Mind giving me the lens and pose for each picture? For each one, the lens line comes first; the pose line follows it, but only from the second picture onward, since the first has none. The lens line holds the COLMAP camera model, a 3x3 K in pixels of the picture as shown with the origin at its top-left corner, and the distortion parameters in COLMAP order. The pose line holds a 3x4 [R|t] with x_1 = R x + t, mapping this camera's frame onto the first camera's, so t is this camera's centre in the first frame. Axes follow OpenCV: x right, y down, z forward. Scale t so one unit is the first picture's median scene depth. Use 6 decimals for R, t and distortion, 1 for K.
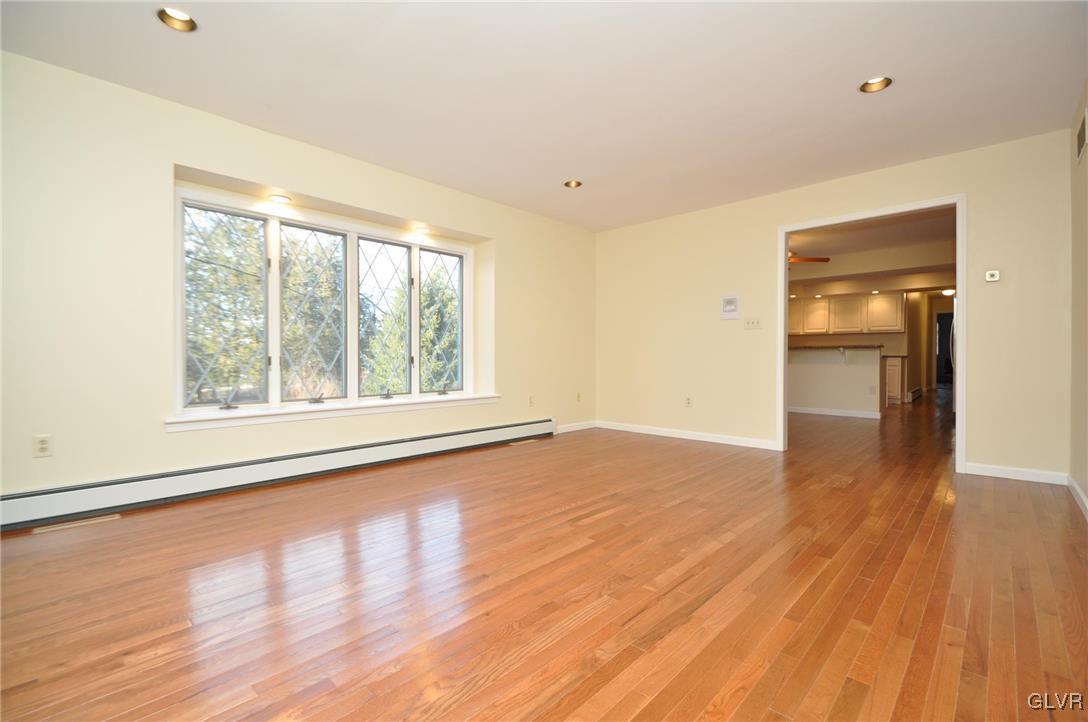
lens RADIAL K [[477.9, 0, 548.8], [0, 477.9, 353.5], [0, 0, 1]] dist [0.003799, -0.001803]
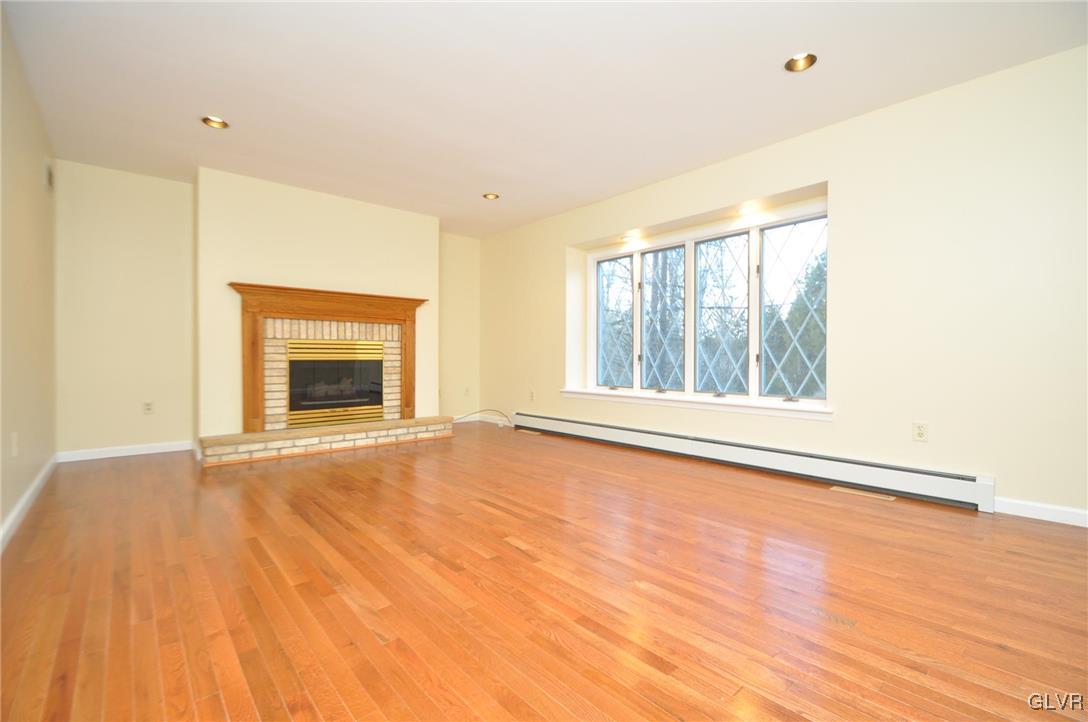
lens RADIAL K [[477.9, 0, 547.6], [0, 477.9, 358.9], [0, 0, 1]] dist [0.003799, -0.001803]
pose [[-0.098076, 0.003856, -0.995171, 0.832299], [0.008860, 0.999956, 0.003001, 0.011637], [0.995139, -0.008522, -0.098106, 0.918009]]
